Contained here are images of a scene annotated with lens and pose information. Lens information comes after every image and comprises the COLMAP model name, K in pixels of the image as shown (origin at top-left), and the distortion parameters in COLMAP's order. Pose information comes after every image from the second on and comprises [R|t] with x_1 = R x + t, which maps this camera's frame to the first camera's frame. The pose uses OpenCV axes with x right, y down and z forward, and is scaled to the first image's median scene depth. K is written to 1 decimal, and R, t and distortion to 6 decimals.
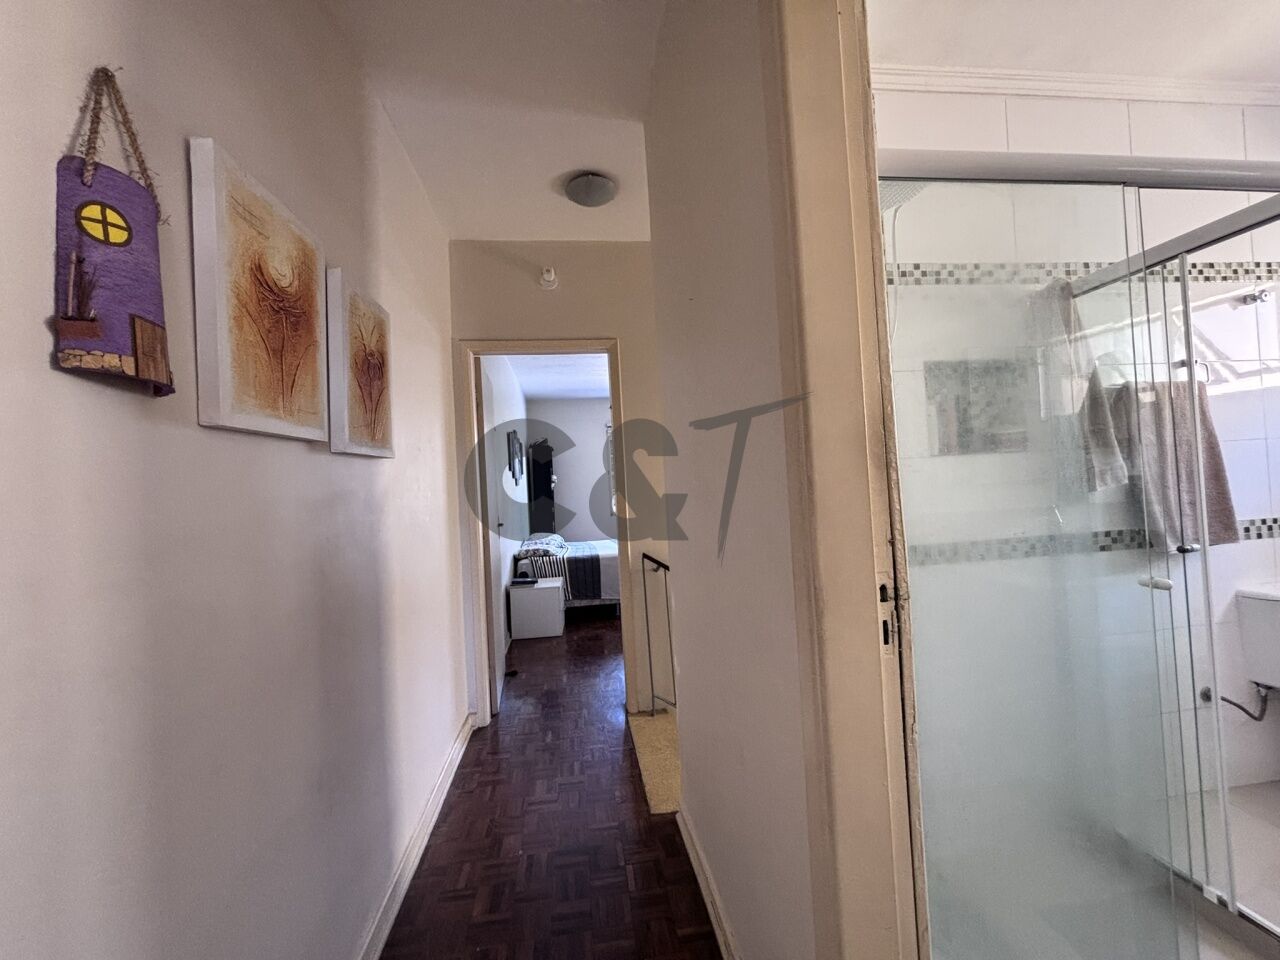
lens RADIAL K [[519.6, 0, 633.5], [0, 519.6, 477.8], [0, 0, 1]] dist [0.004031, 0.000501]
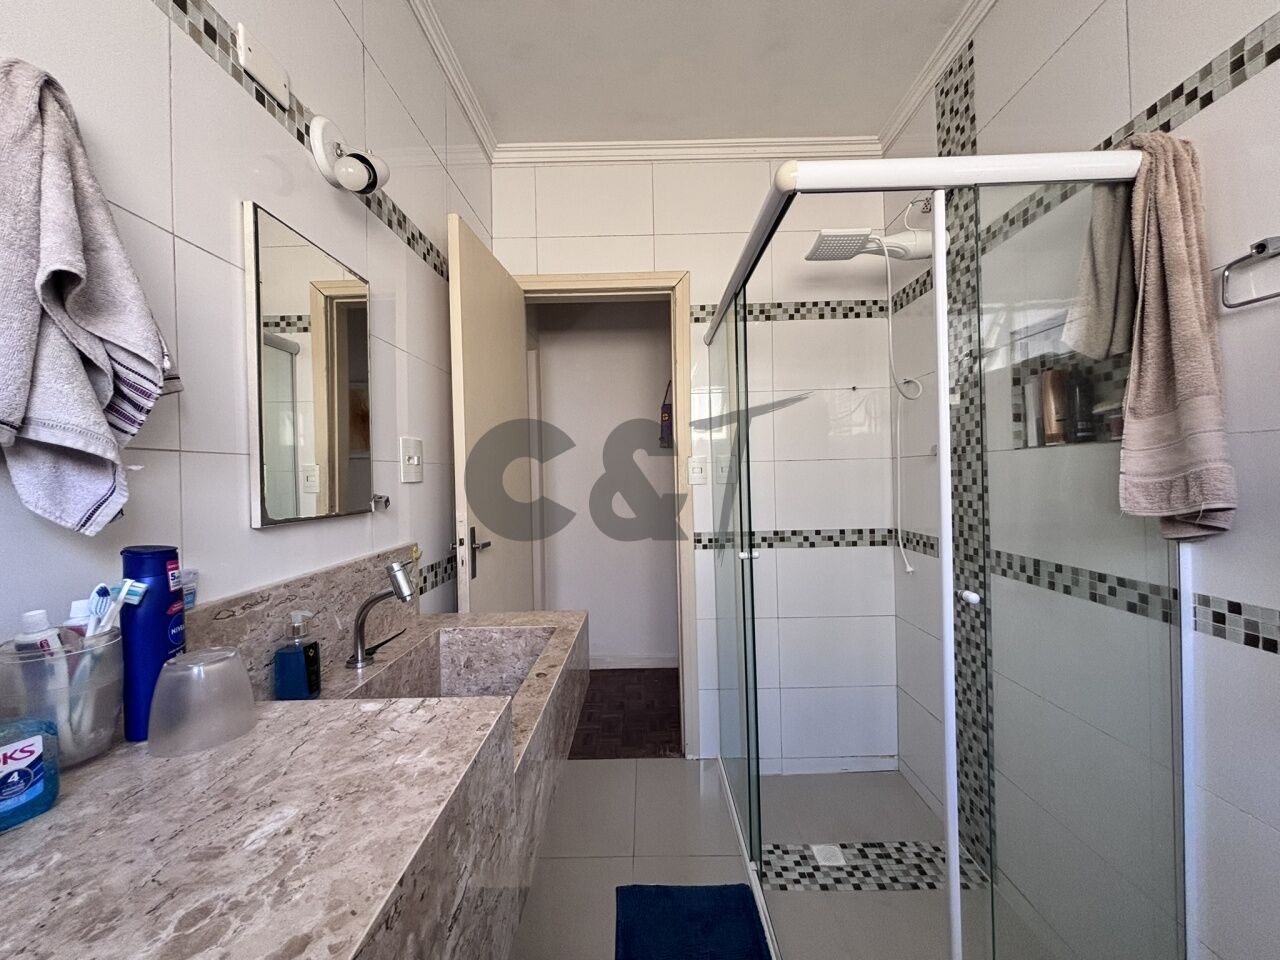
lens RADIAL K [[519.6, 0, 644.6], [0, 519.6, 475.5], [0, 0, 1]] dist [0.004031, 0.000501]
pose [[-0.129376, 0.059053, -0.989836, 1.404804], [0.048012, 0.997427, 0.053230, -0.067730], [0.990433, -0.040637, -0.131879, 0.508453]]
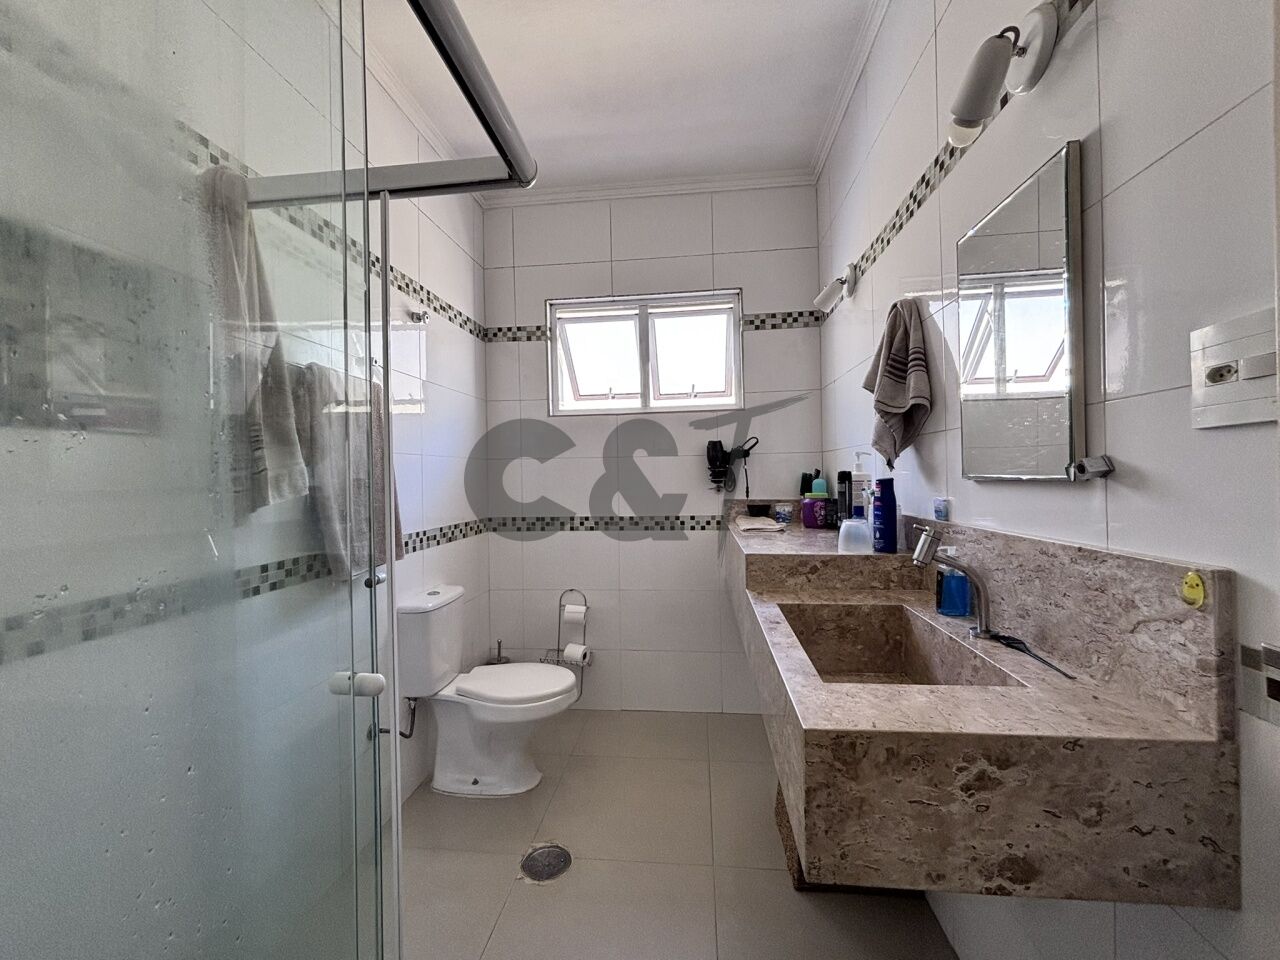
lens RADIAL K [[519.6, 0, 639.5], [0, 519.6, 477.6], [0, 0, 1]] dist [0.004031, 0.000501]
pose [[0.238468, 0.048815, 0.969923, 0.322795], [-0.012533, 0.998807, -0.047187, 0.014689], [-0.971069, -0.000903, 0.238796, 0.346252]]
